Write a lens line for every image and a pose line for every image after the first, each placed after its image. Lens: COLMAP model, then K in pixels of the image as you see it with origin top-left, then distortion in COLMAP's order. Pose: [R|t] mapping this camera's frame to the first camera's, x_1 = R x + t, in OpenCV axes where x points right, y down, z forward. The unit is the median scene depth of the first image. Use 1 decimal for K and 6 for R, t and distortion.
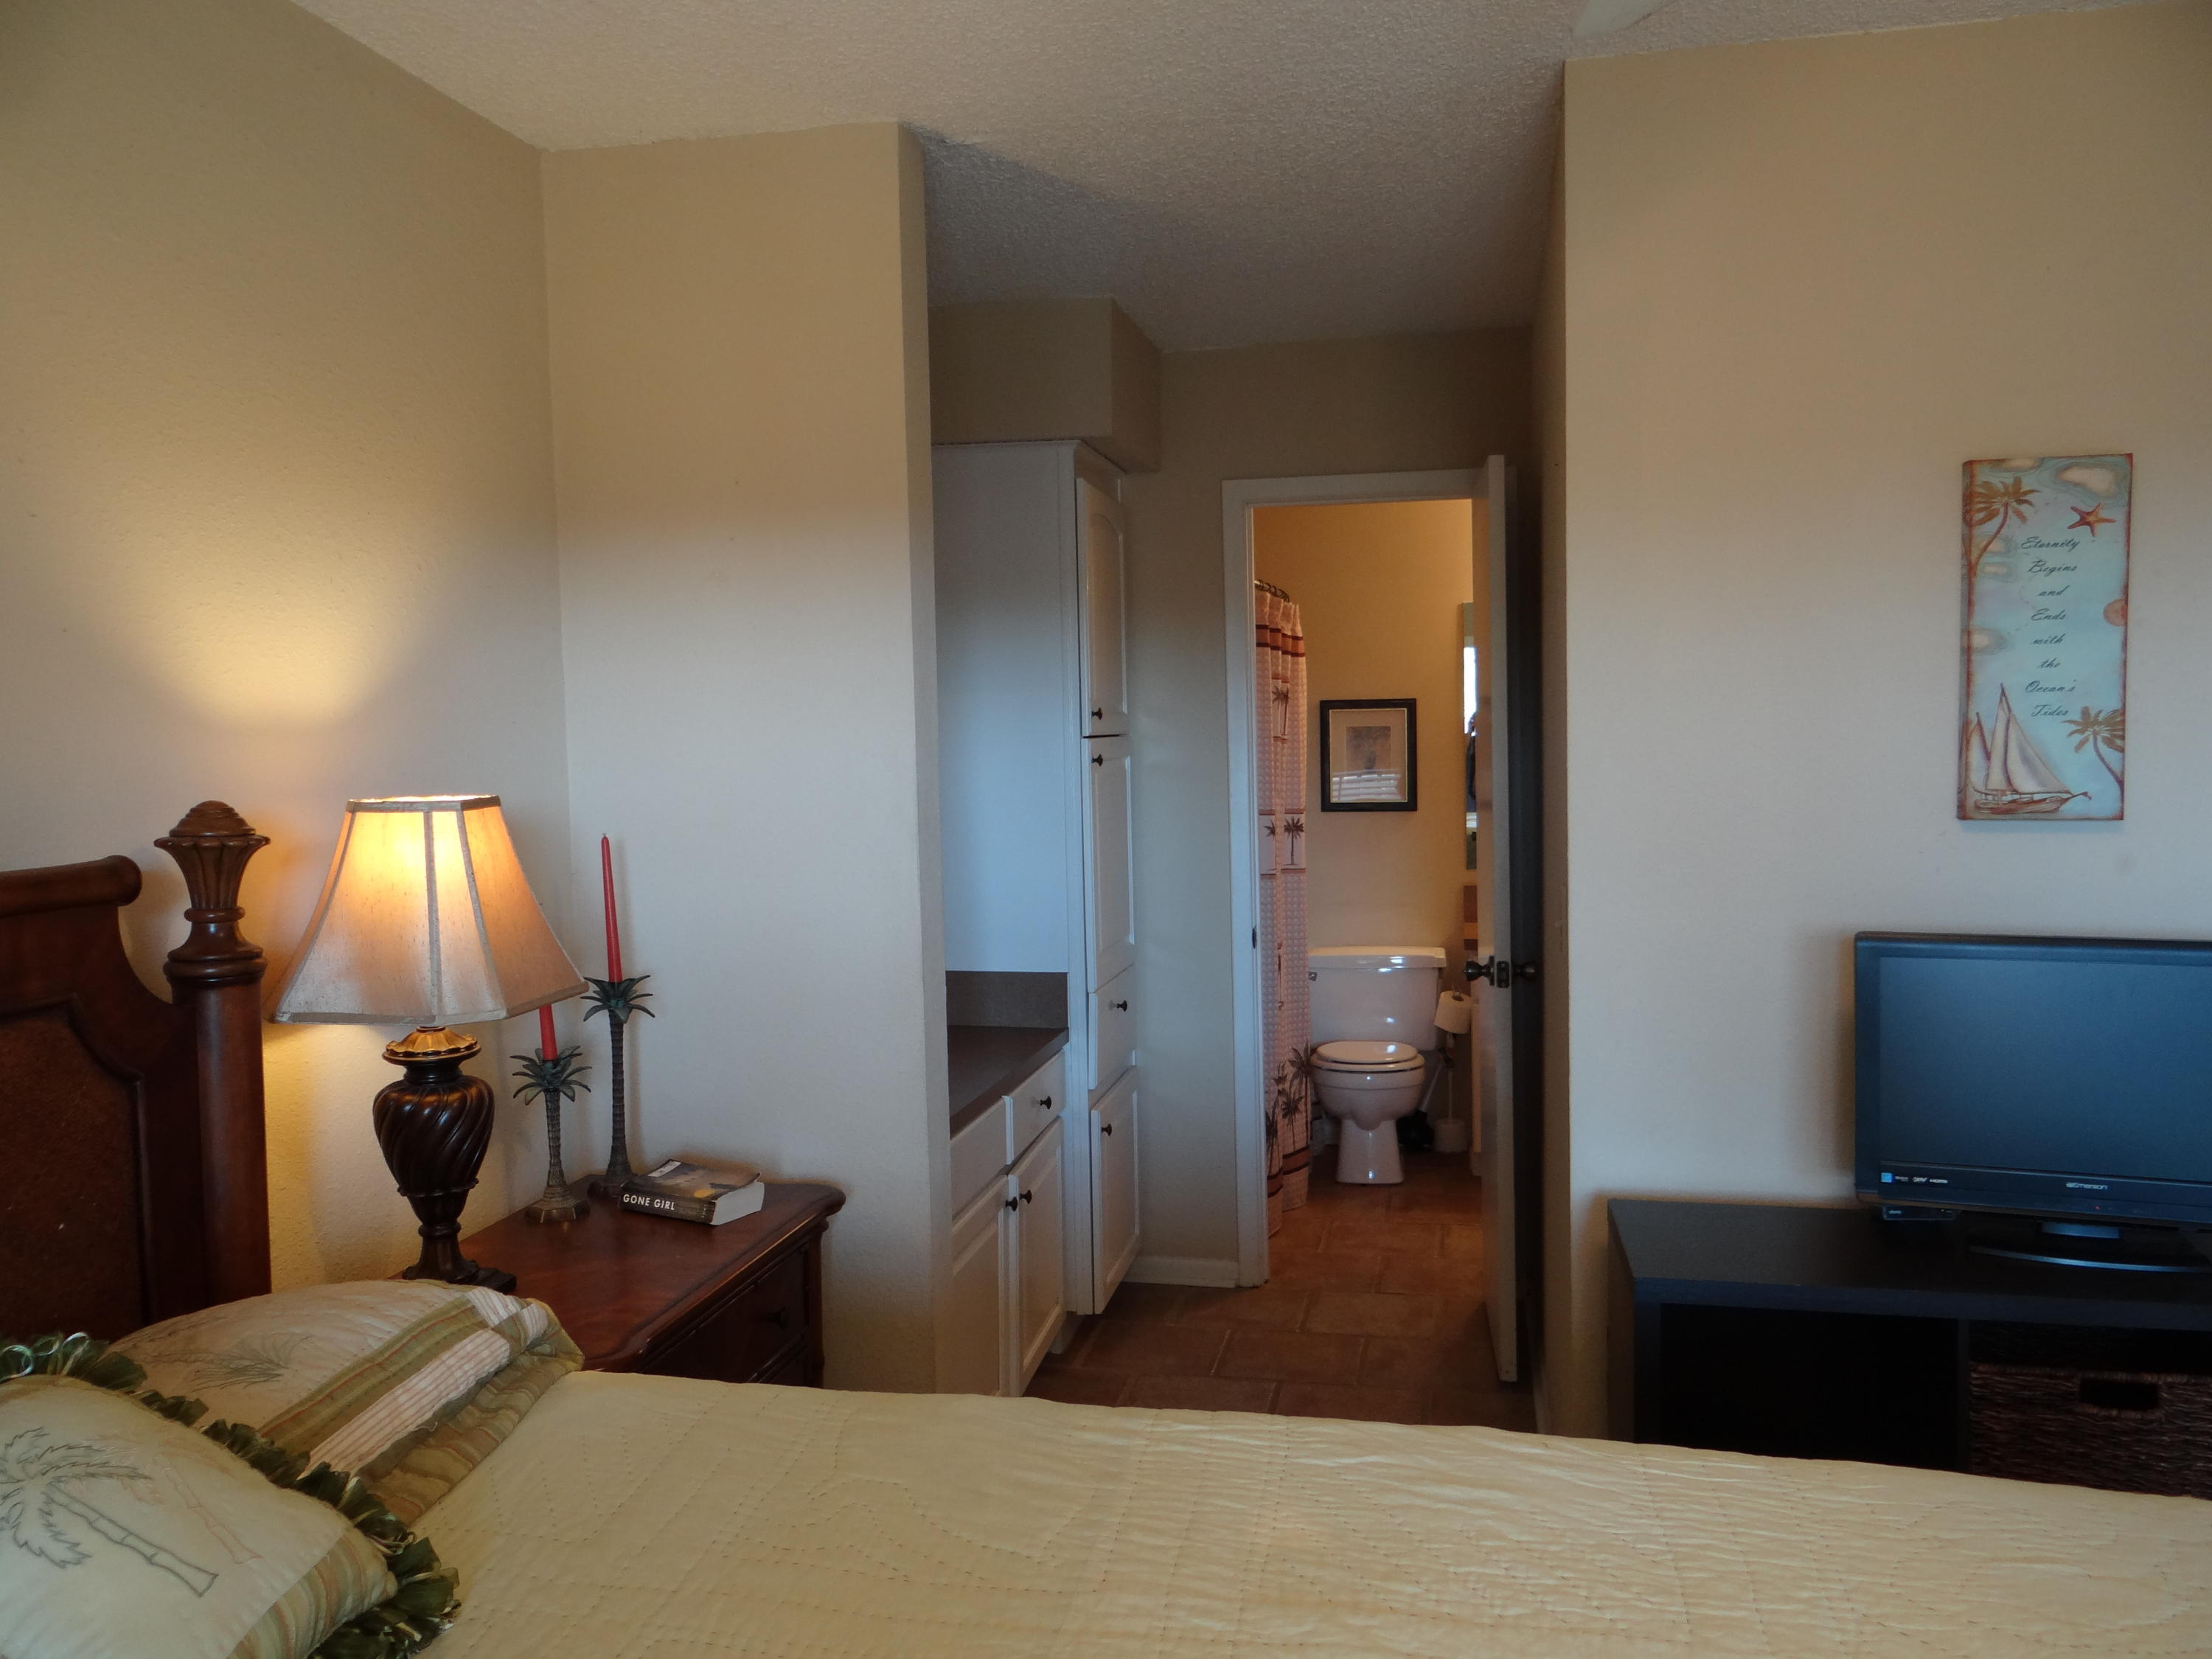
lens RADIAL K [[1758.3, 0, 1106.0], [0, 1758.3, 829.5], [0, 0, 1]] dist [0.010099, 0.000451]
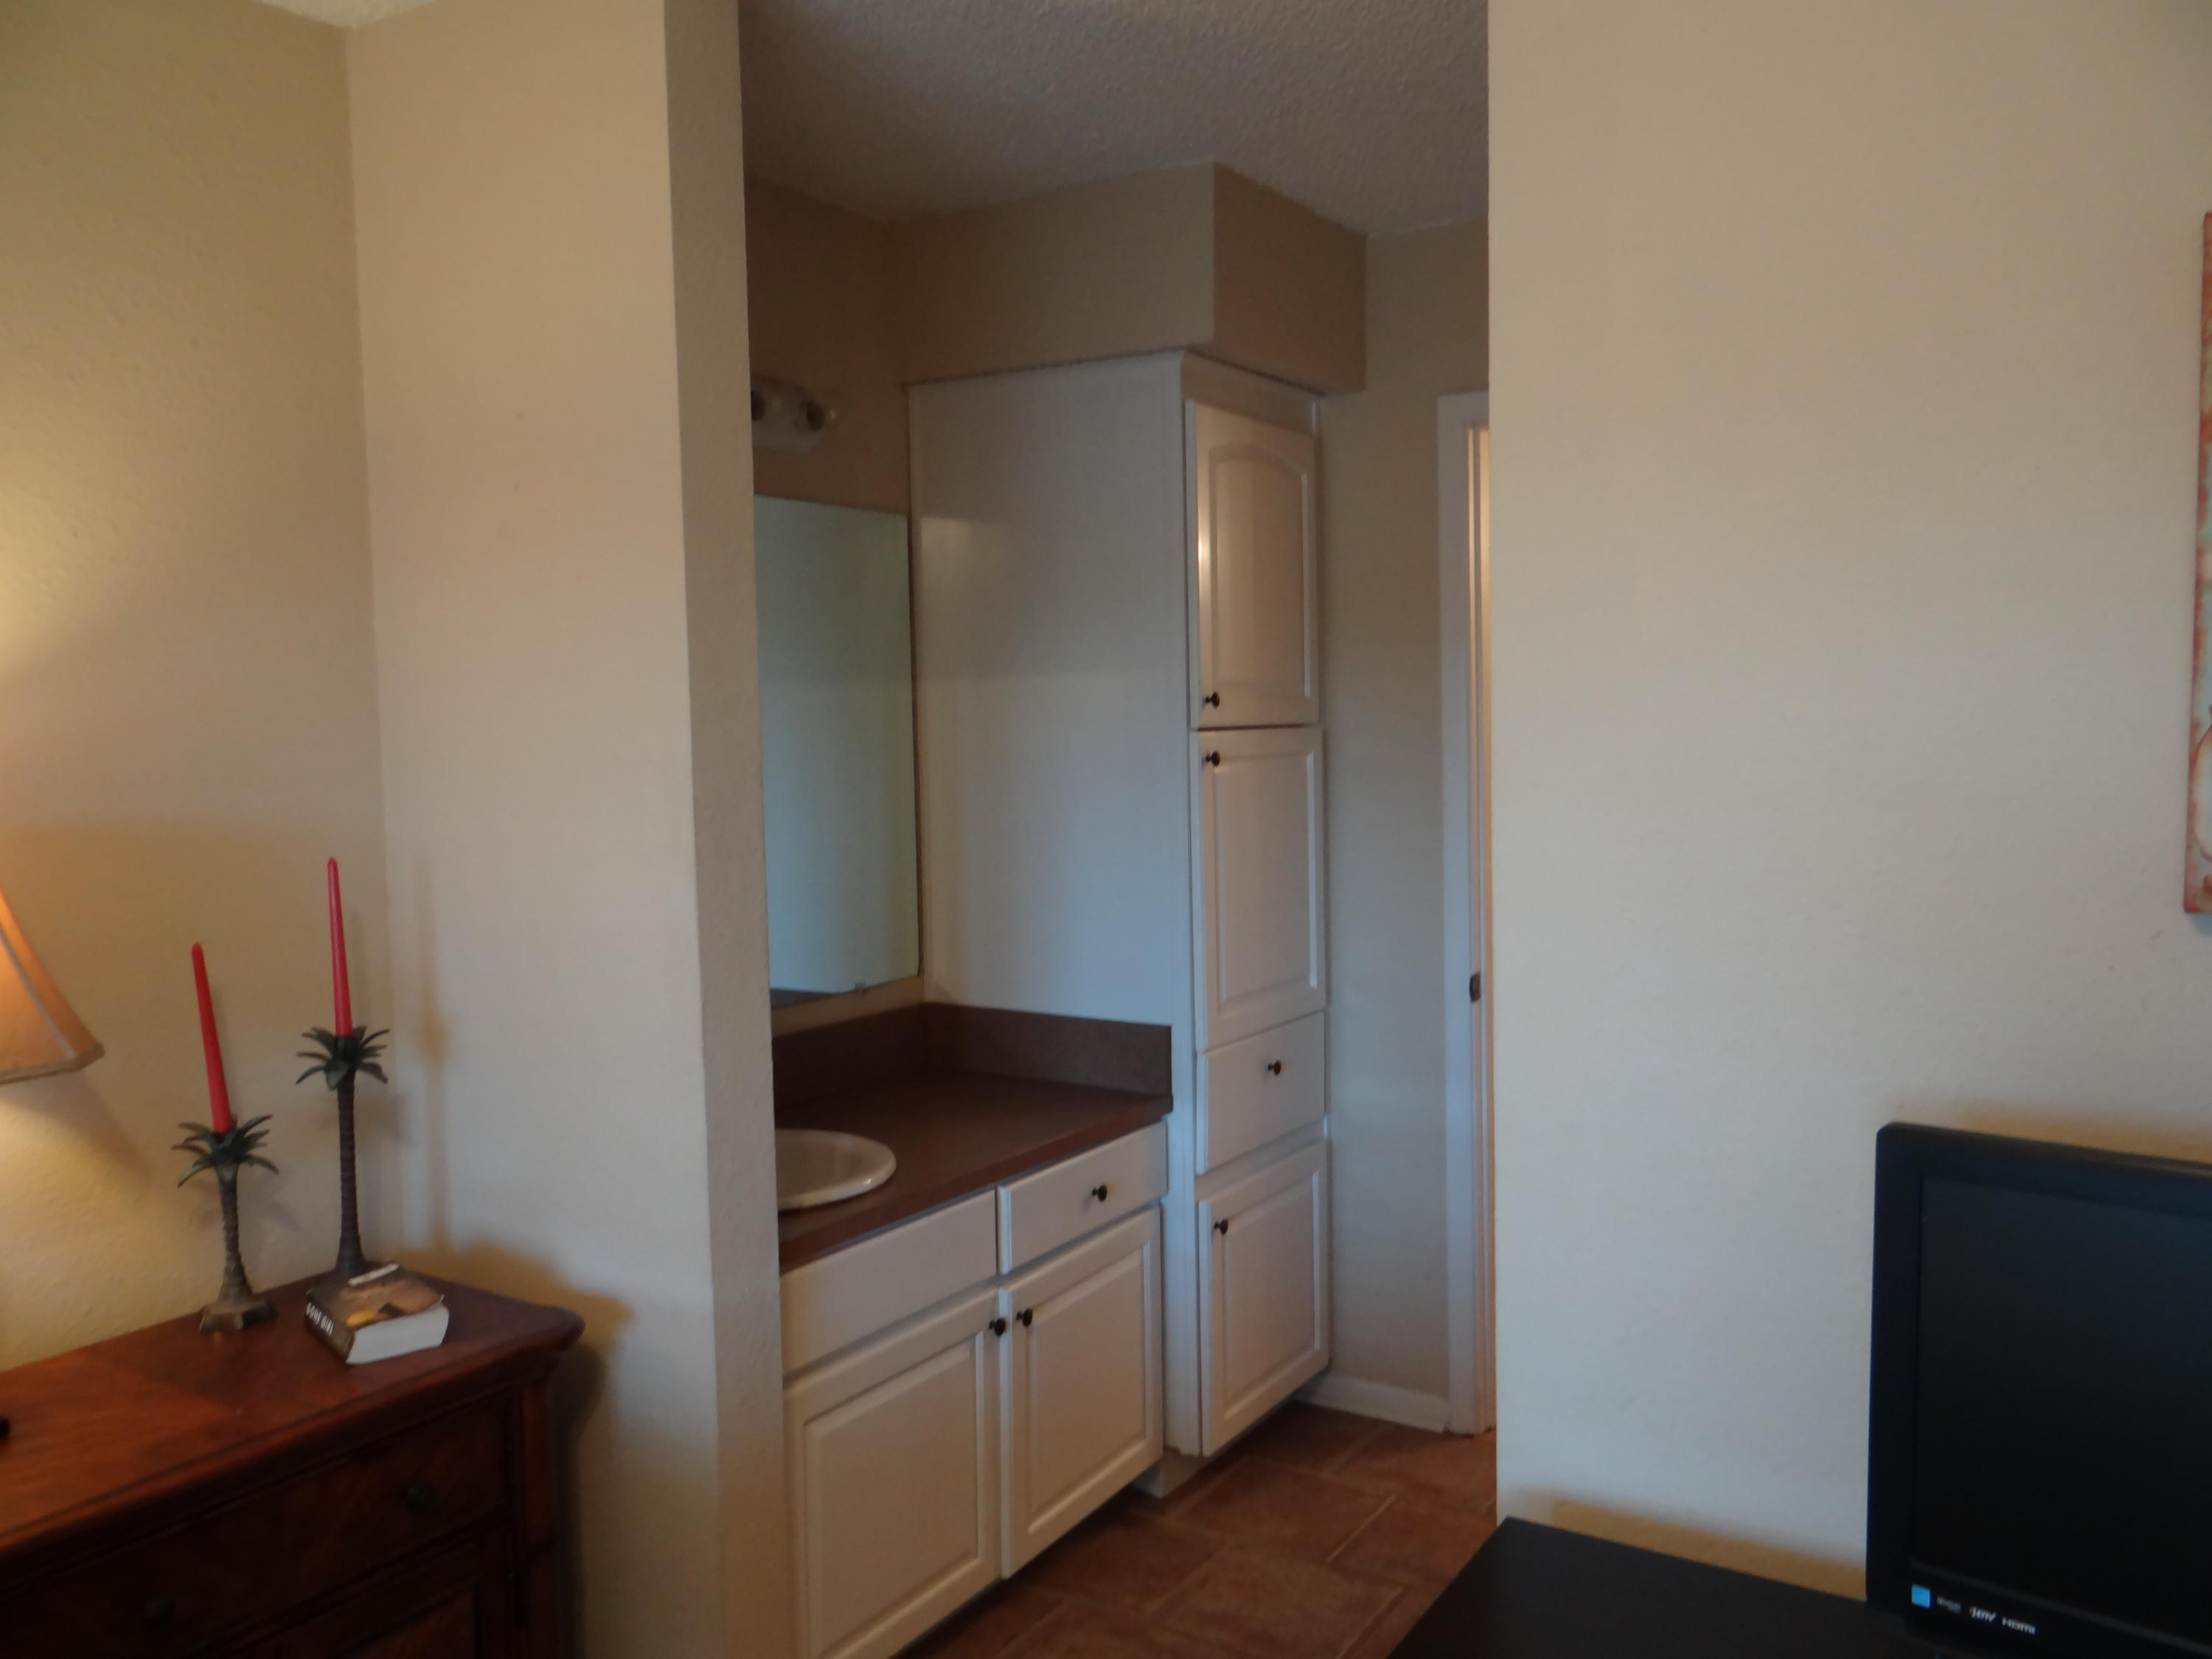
lens RADIAL K [[1758.3, 0, 1106.0], [0, 1758.3, 829.5], [0, 0, 1]] dist [0.010099, 0.000451]
pose [[0.935579, 0.023925, -0.352306, 0.229843], [-0.019193, 0.999673, 0.016920, -0.020327], [0.352595, -0.009068, 0.935732, 0.246628]]
